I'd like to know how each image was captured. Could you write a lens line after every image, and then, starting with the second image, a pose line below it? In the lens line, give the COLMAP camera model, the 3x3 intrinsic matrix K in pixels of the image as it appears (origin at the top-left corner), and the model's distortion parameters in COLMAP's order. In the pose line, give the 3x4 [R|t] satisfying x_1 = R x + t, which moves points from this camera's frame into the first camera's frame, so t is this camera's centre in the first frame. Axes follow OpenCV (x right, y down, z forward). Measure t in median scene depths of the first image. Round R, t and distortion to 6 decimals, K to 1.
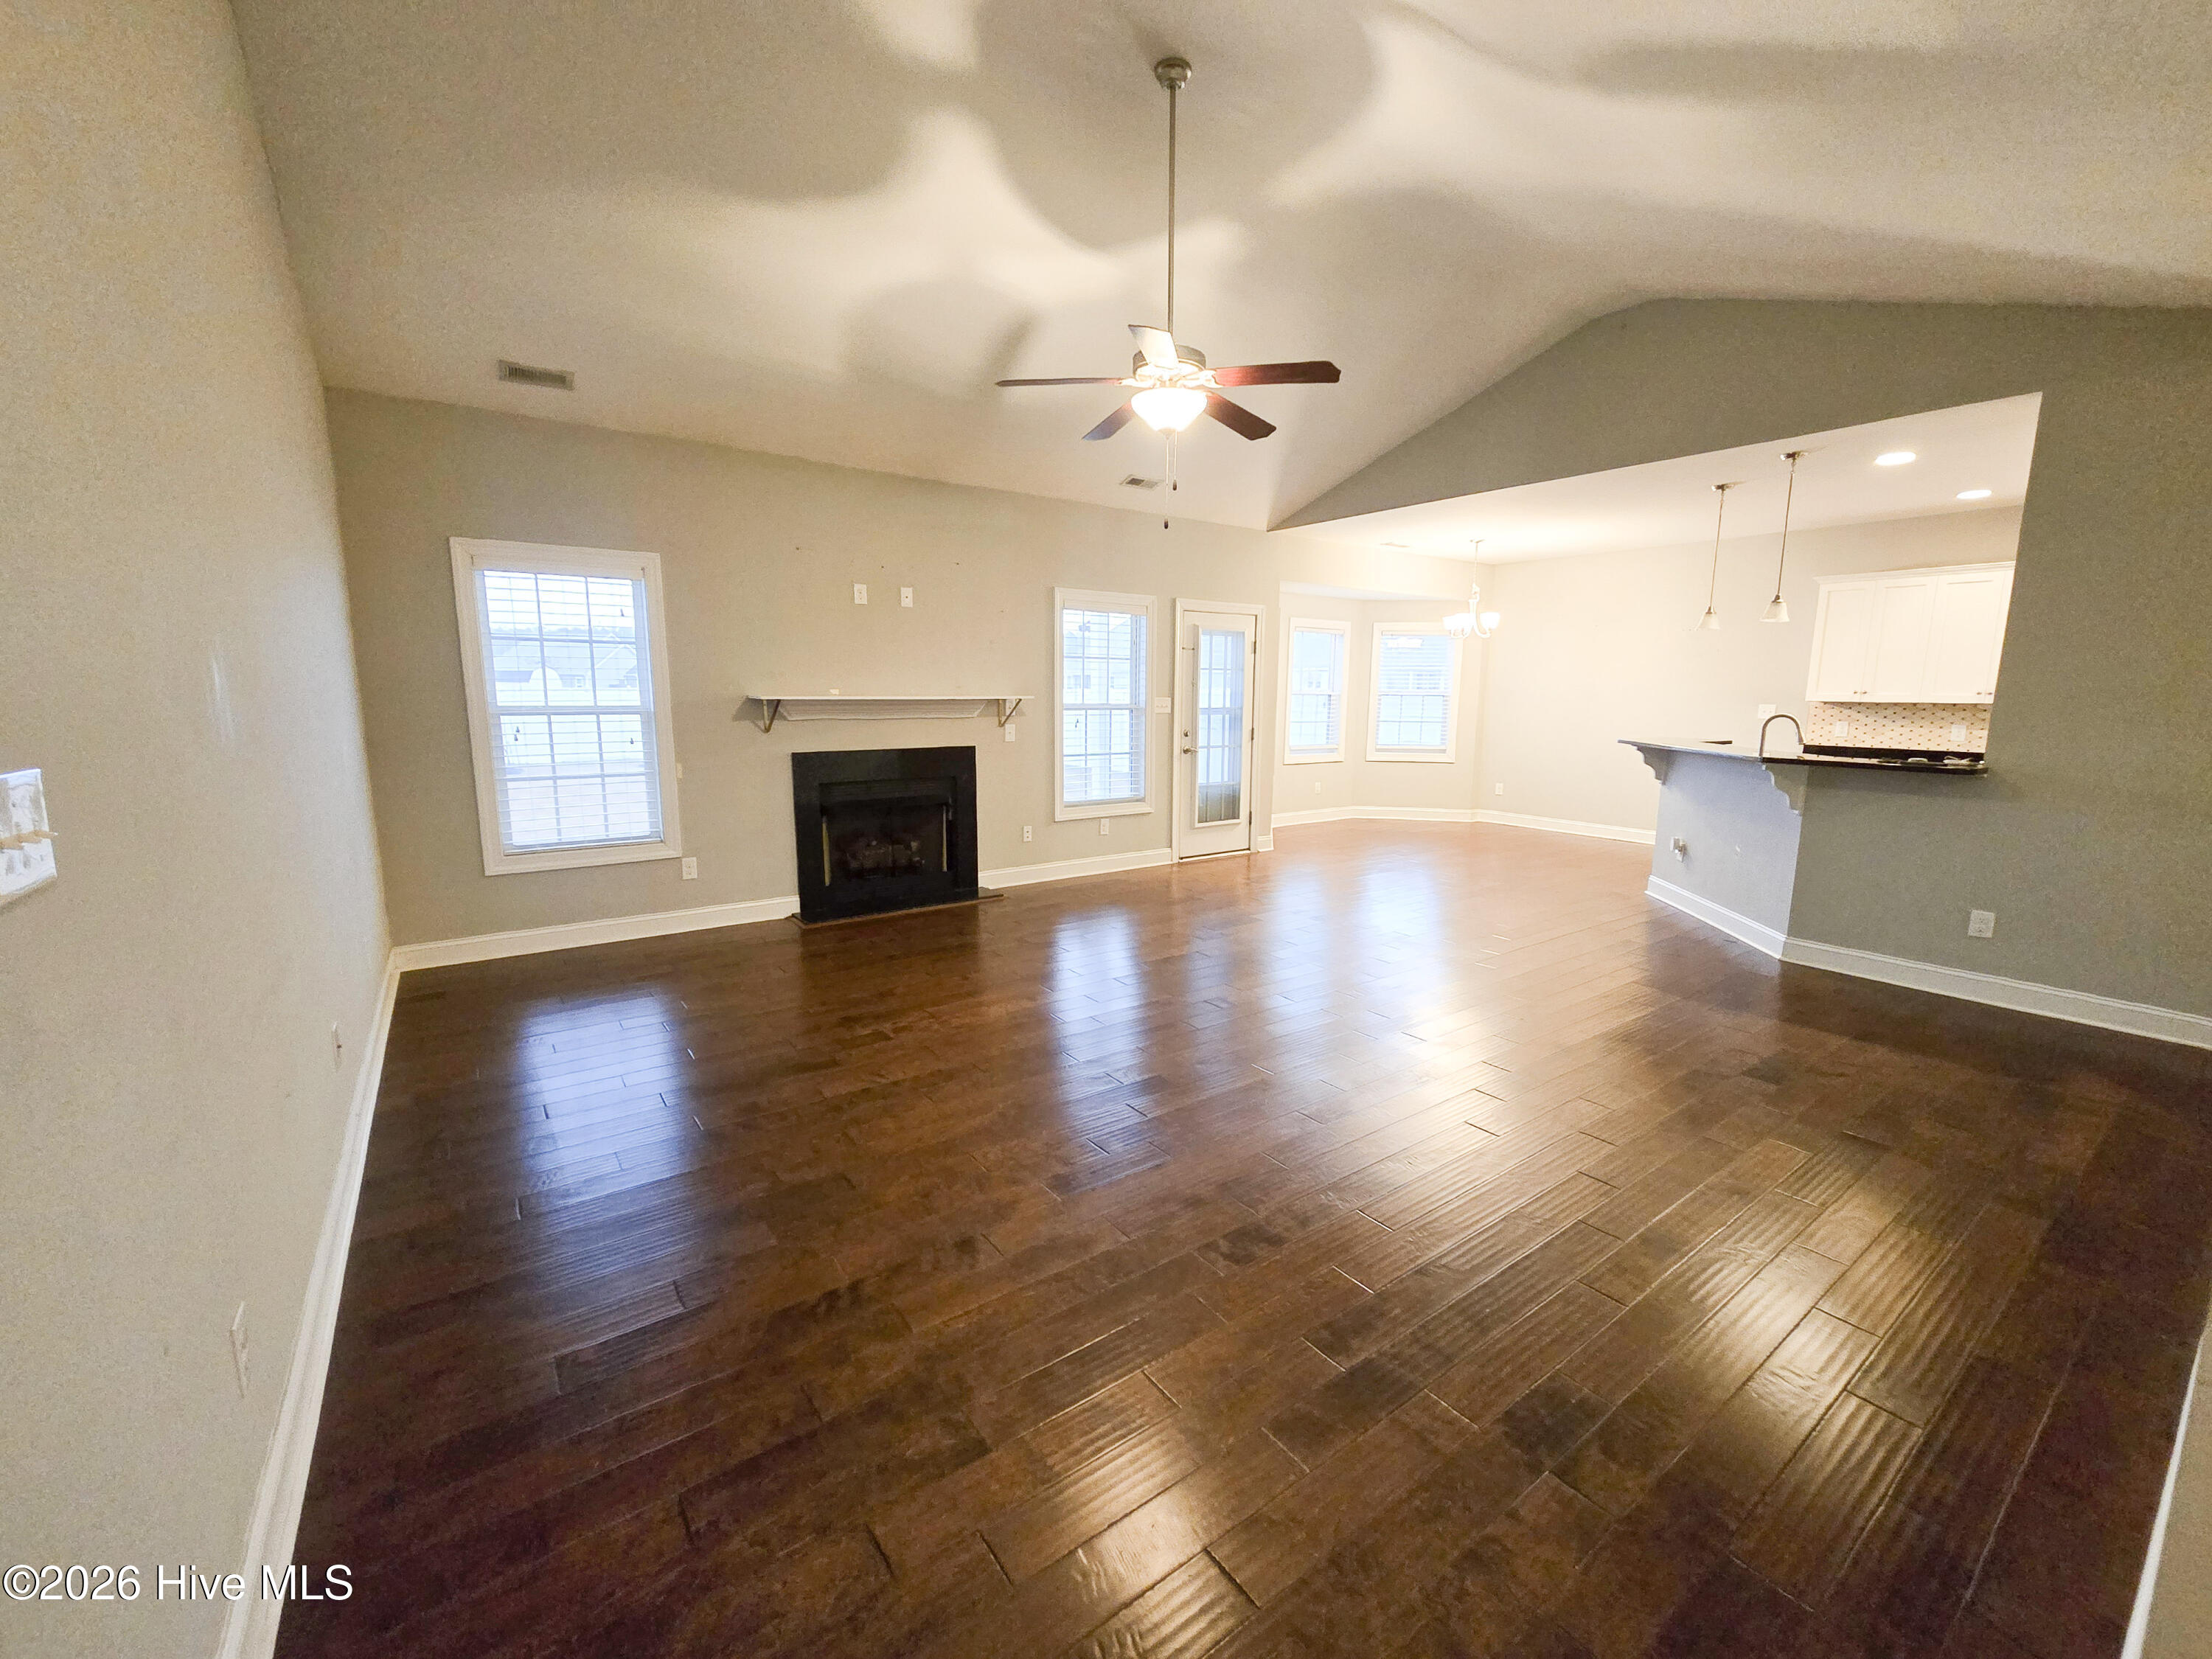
lens RADIAL K [[905.8, 0, 1113.5], [0, 905.8, 824.9], [0, 0, 1]] dist [0.000488, 0.001177]
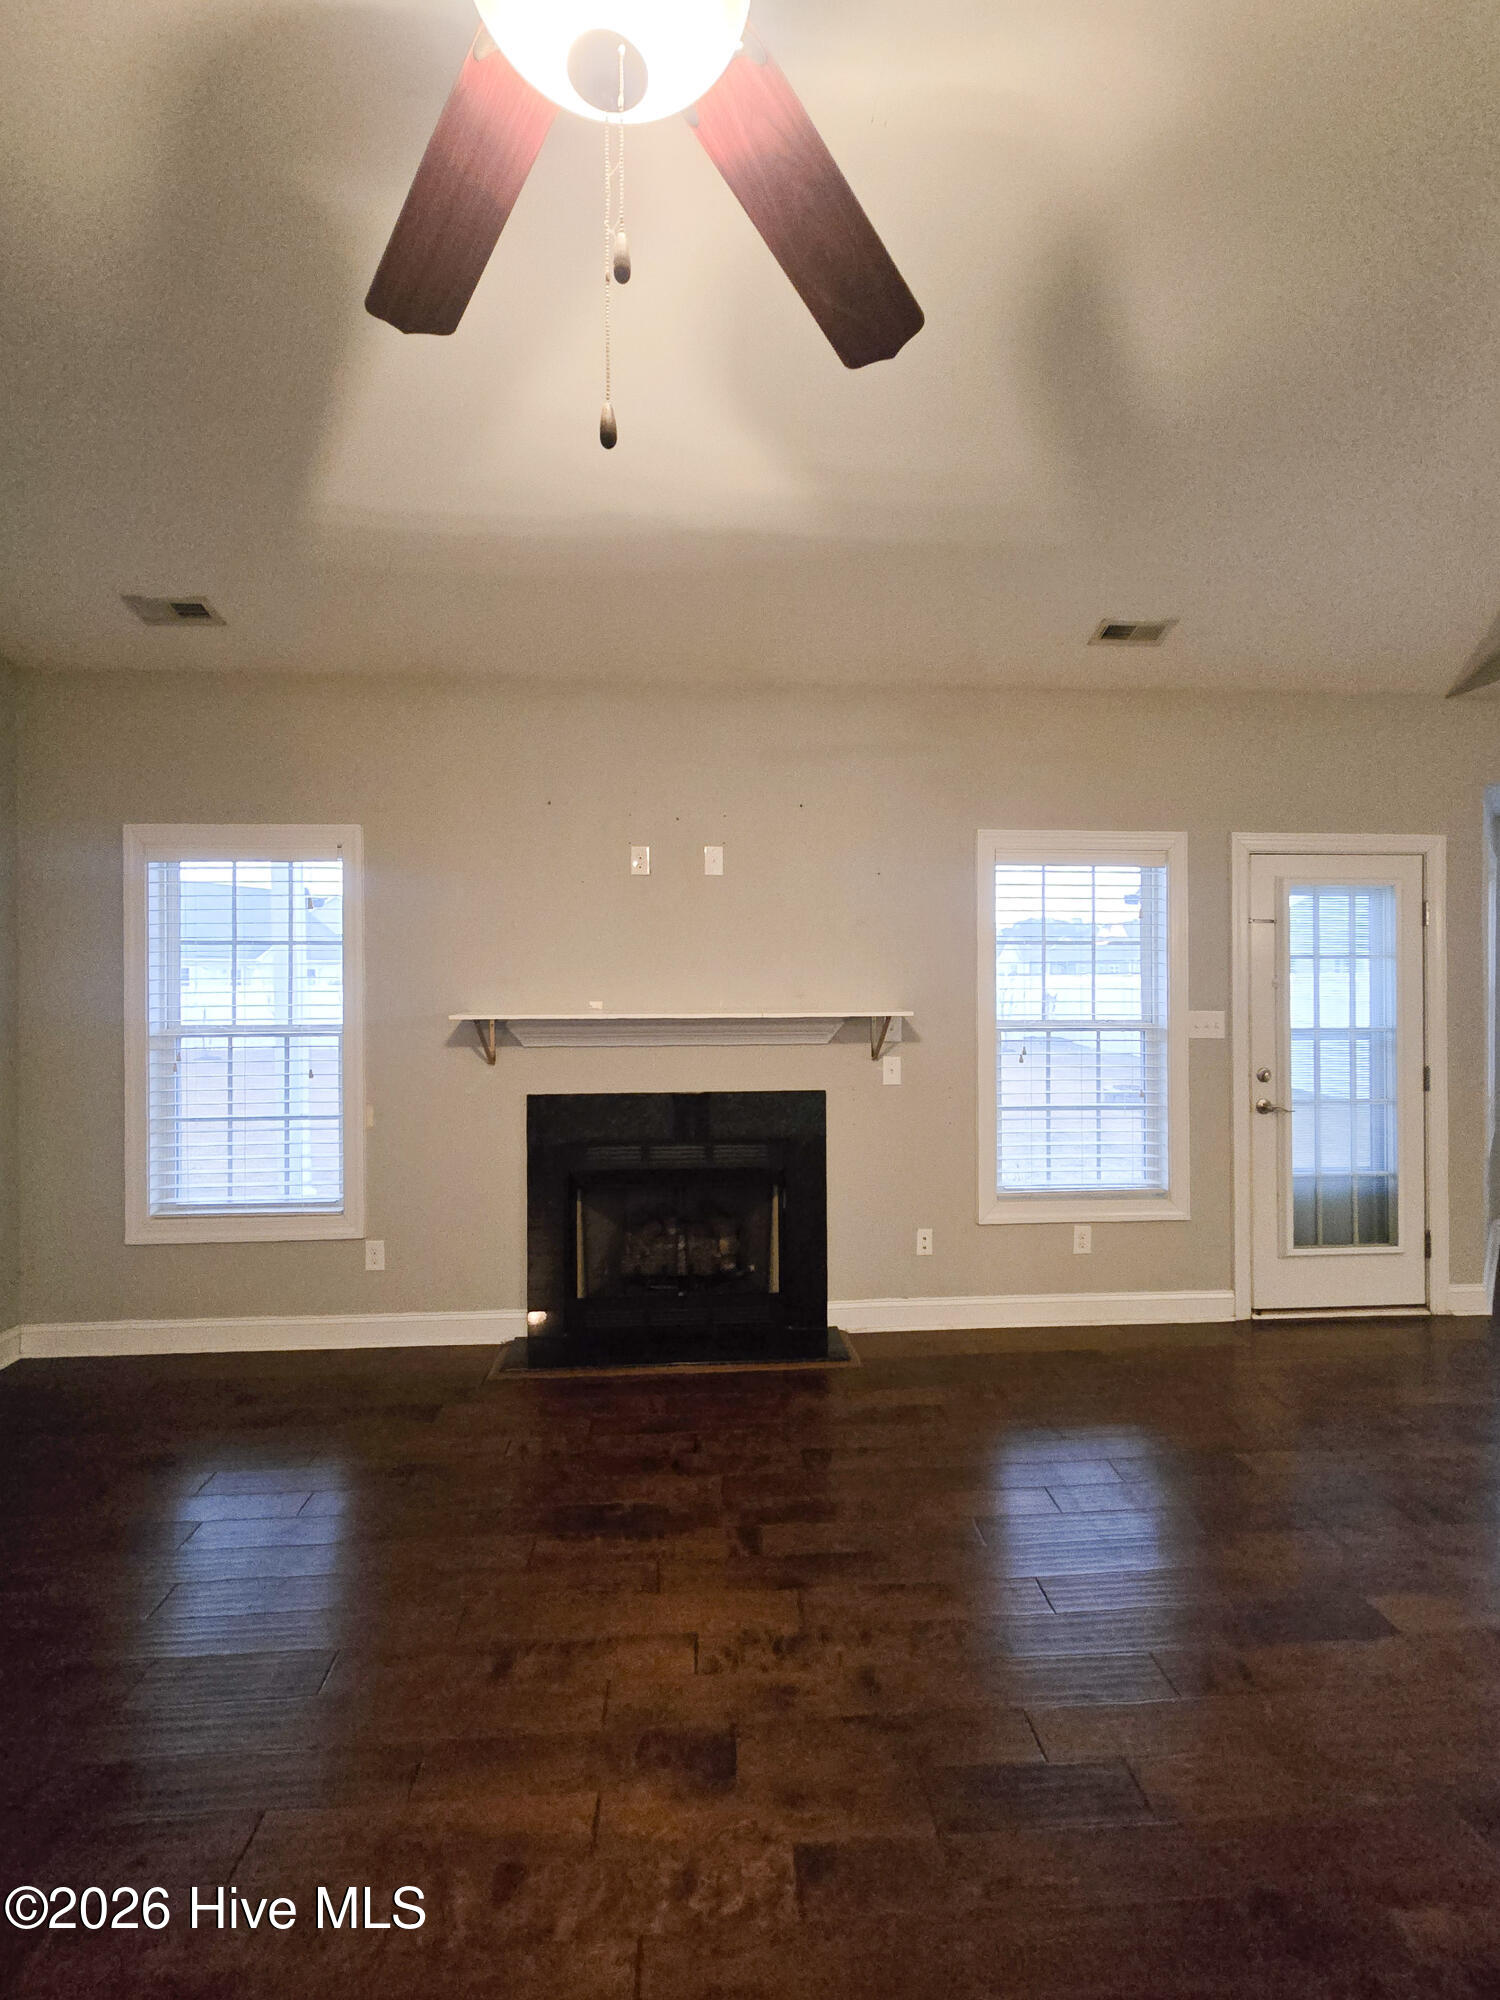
lens RADIAL K [[887.4, 0, 764.5], [0, 887.4, 976.3], [0, 0, 1]] dist [0.002251, -0.000090]
pose [[0.844346, -0.009978, -0.535706, 0.124169], [-0.070205, 0.989146, -0.129077, -0.076961], [0.531179, 0.146595, 0.834481, 0.430920]]
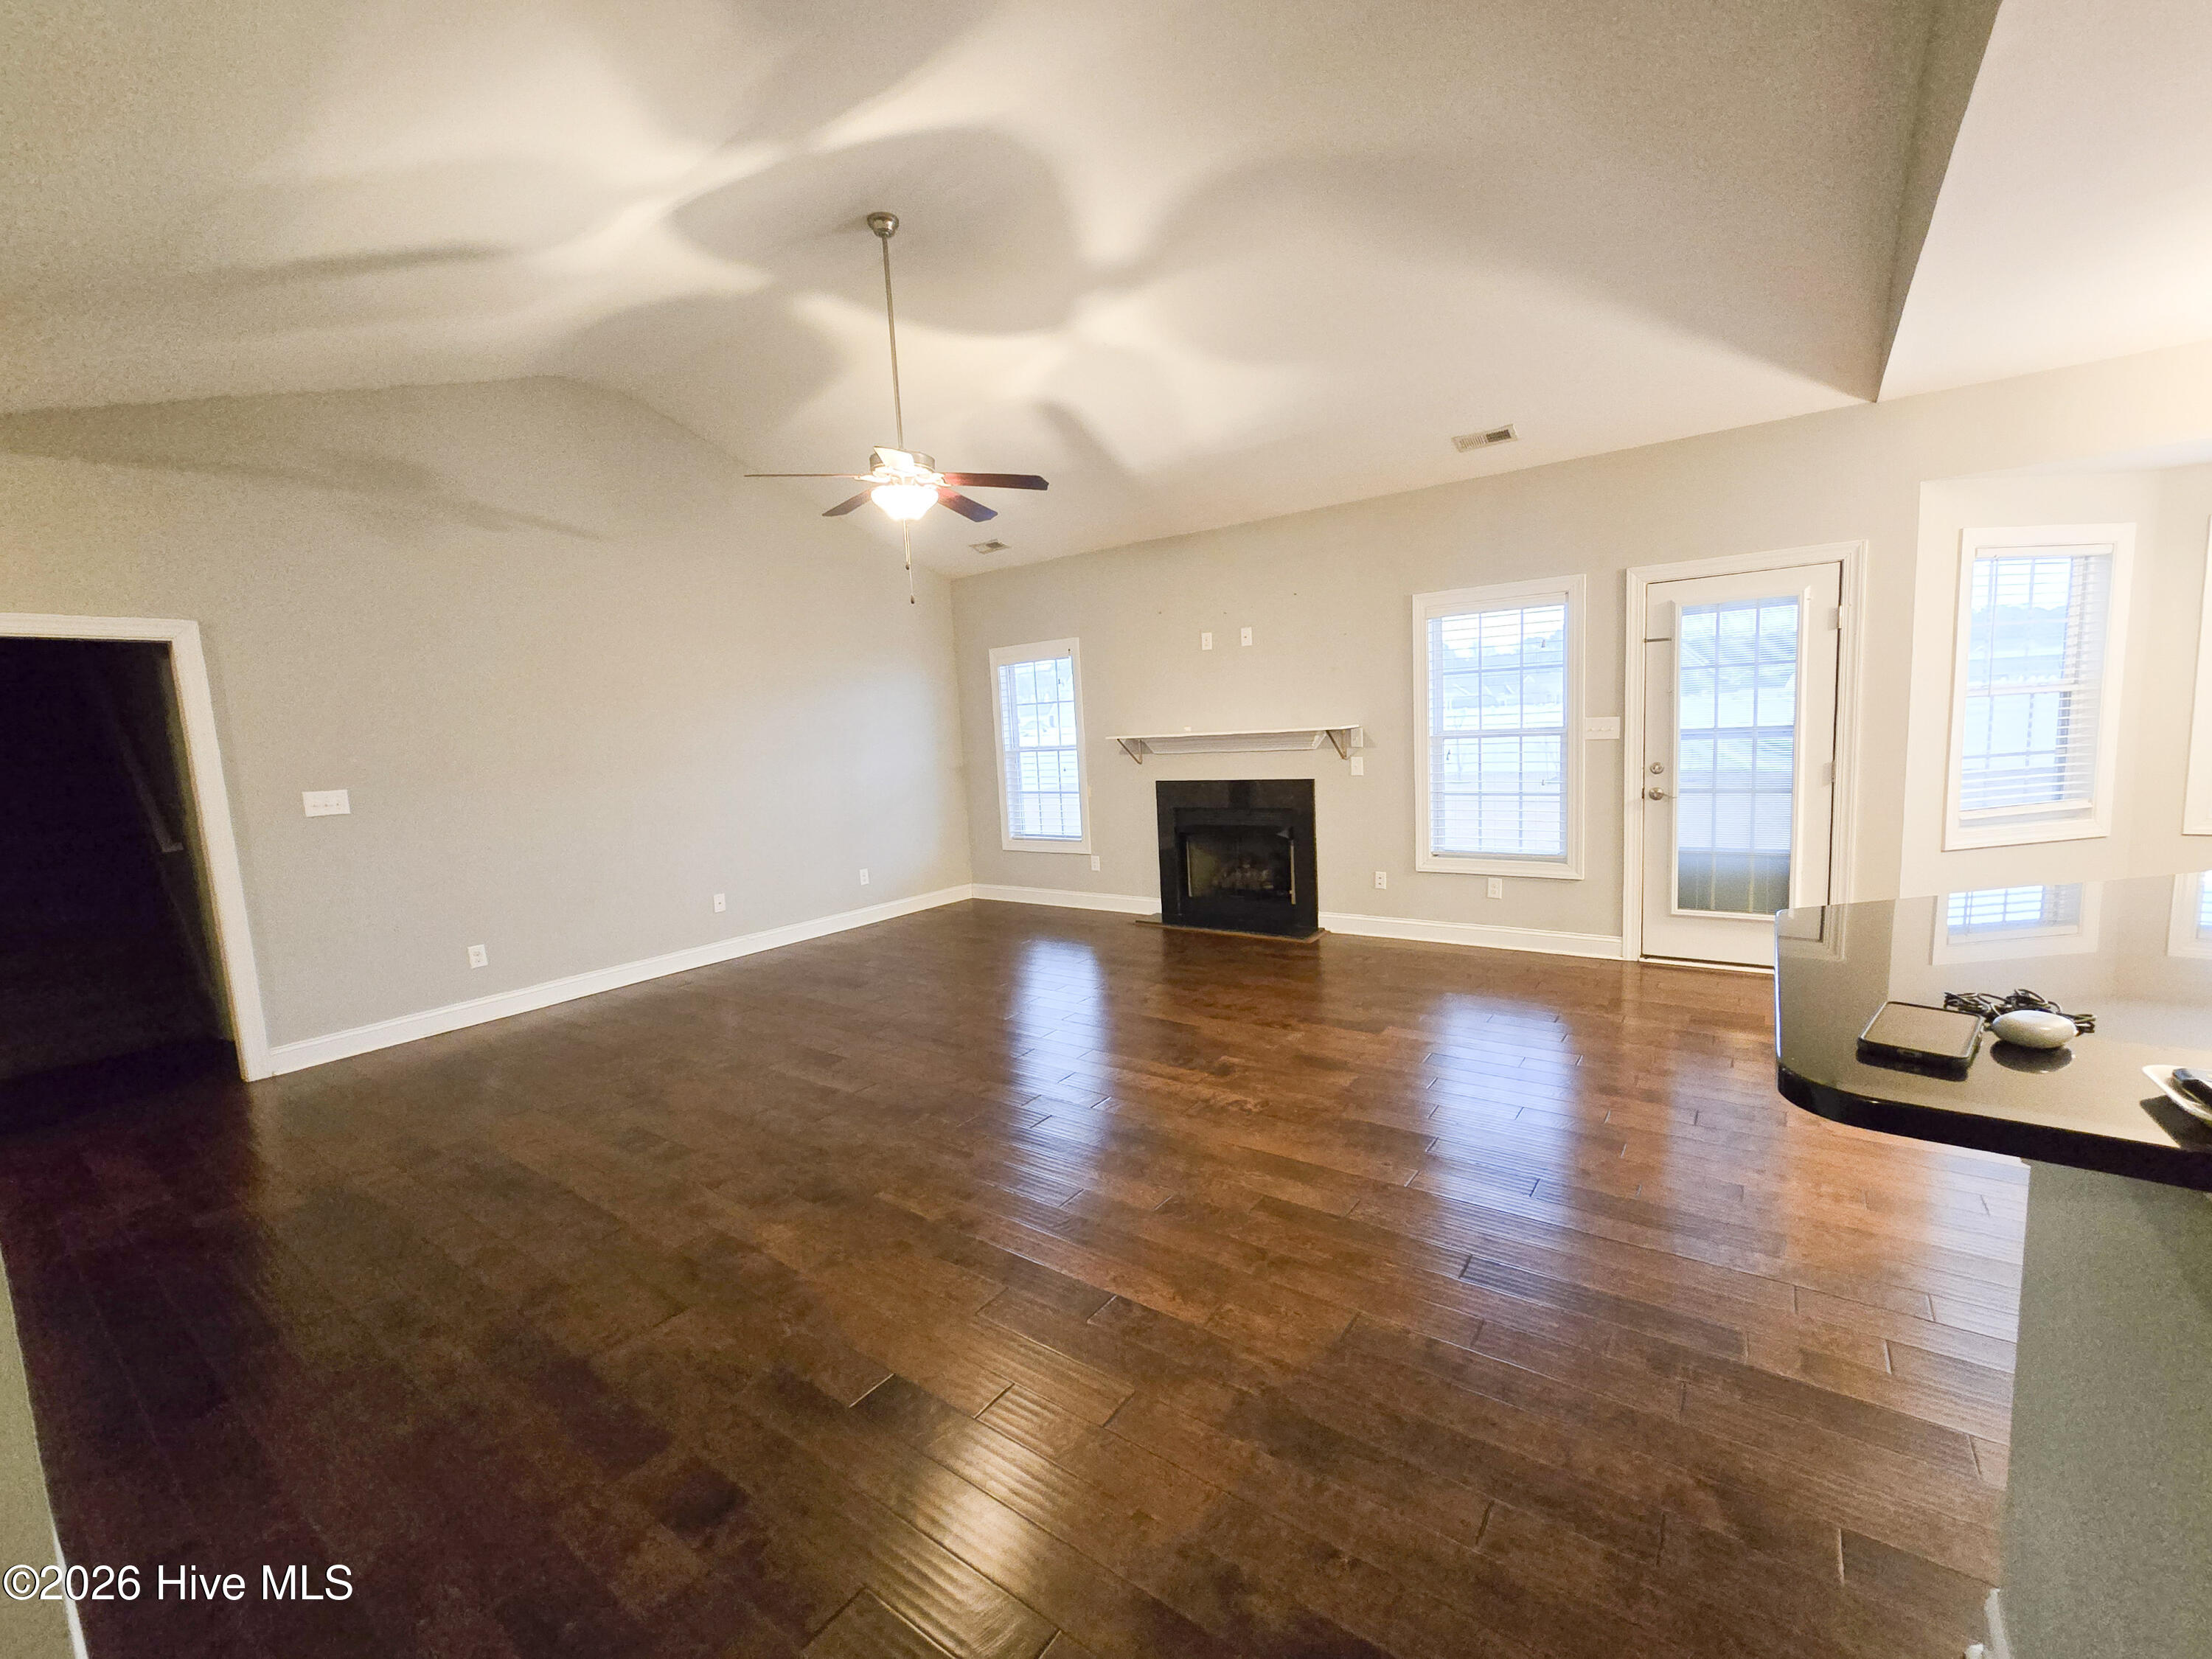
lens RADIAL K [[905.8, 0, 1107.8], [0, 905.8, 828.0], [0, 0, 1]] dist [0.000488, 0.001177]
pose [[0.305858, 0.080677, -0.948653, 0.640421], [-0.090948, 0.994322, 0.055239, -0.063700], [0.947723, 0.069382, 0.311459, 0.460740]]
